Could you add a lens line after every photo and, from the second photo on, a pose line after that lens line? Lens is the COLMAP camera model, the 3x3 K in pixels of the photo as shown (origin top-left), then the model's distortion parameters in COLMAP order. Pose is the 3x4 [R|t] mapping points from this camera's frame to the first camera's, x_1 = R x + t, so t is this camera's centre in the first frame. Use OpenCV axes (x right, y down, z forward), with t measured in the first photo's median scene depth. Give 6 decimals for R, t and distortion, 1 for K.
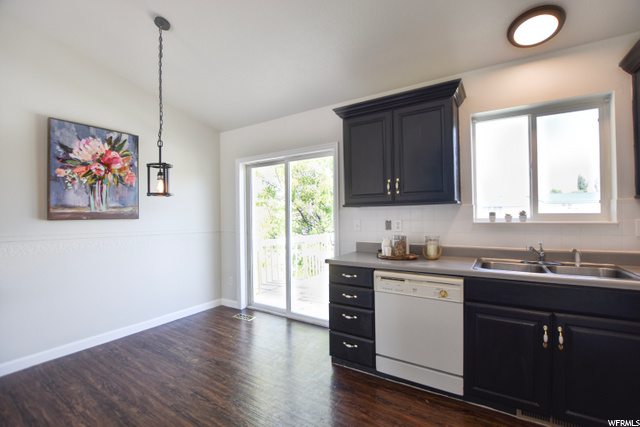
lens RADIAL K [[283.4, 0, 321.9], [0, 283.4, 213.8], [0, 0, 1]] dist [-0.026804, 0.002973]
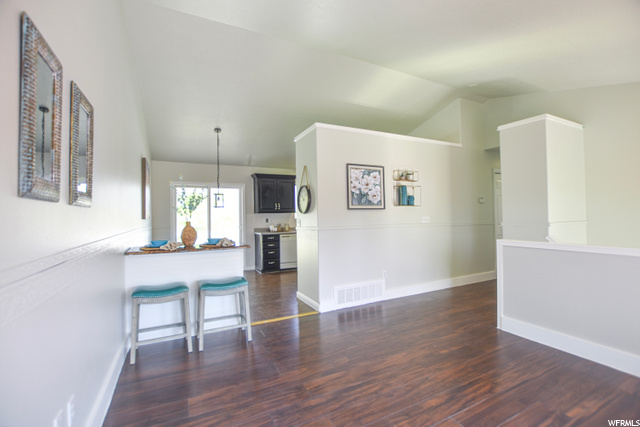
lens RADIAL K [[283.4, 0, 322.2], [0, 283.4, 216.3], [0, 0, 1]] dist [-0.026804, 0.002973]
pose [[0.518518, 0.000568, 0.855066, -2.126200], [0.004061, 0.999987, -0.003127, 0.014462], [-0.855057, 0.005094, 0.518509, -0.931380]]
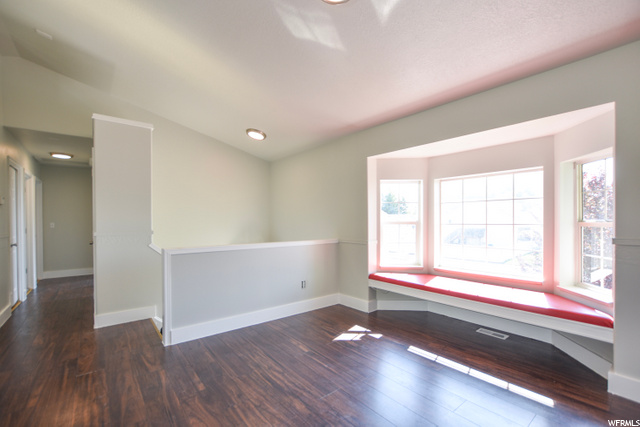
lens RADIAL K [[283.4, 0, 317.5], [0, 283.4, 221.5], [0, 0, 1]] dist [-0.026804, 0.002973]
pose [[-0.941338, 0.009098, 0.337342, -1.556693], [0.008110, 0.999958, -0.004339, 0.014893], [-0.337367, -0.001349, -0.941372, 0.043544]]
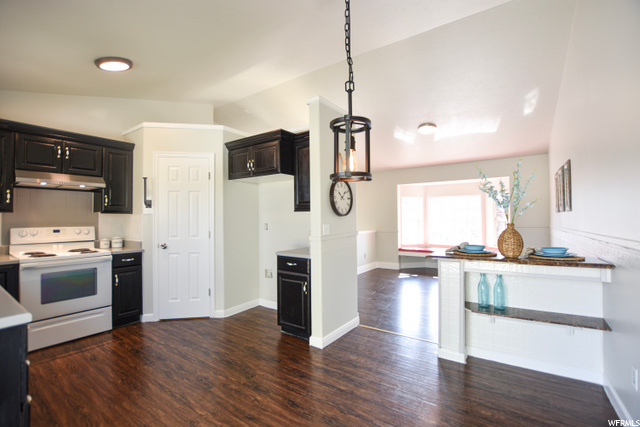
lens RADIAL K [[283.4, 0, 318.4], [0, 283.4, 214.4], [0, 0, 1]] dist [-0.026804, 0.002973]
pose [[-0.997785, 0.017606, 0.064155, -0.539049], [0.016091, 0.999581, -0.024060, 0.012109], [-0.064552, -0.022974, -0.997650, 1.602986]]
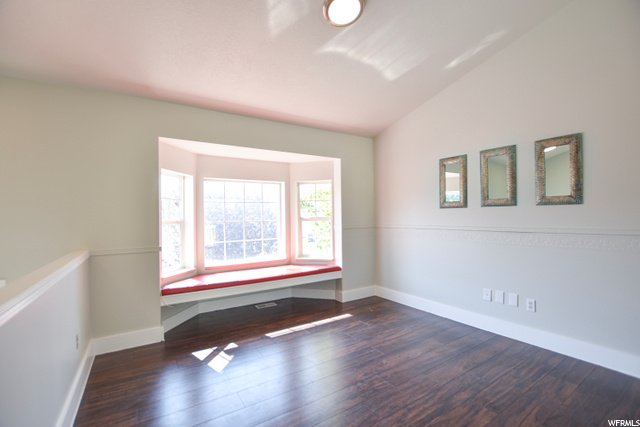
lens RADIAL K [[283.4, 0, 320.9], [0, 283.4, 214.5], [0, 0, 1]] dist [-0.026804, 0.002973]
pose [[-0.435167, 0.008773, -0.900307, -0.369707], [0.025981, 0.999658, -0.002817, 0.000819], [0.899975, -0.024617, -0.435246, -0.457277]]
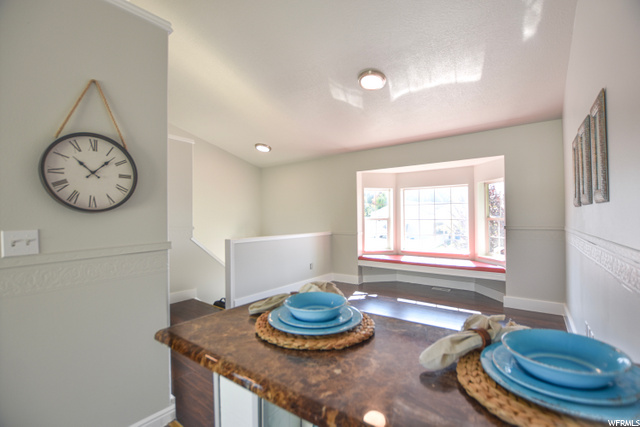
lens RADIAL K [[283.4, 0, 321.8], [0, 283.4, 216.0], [0, 0, 1]] dist [-0.026804, 0.002973]
pose [[-0.995437, 0.017523, 0.093798, -1.175017], [0.016614, 0.999807, -0.010462, 0.010876], [-0.093964, -0.008856, -0.995536, 0.749548]]
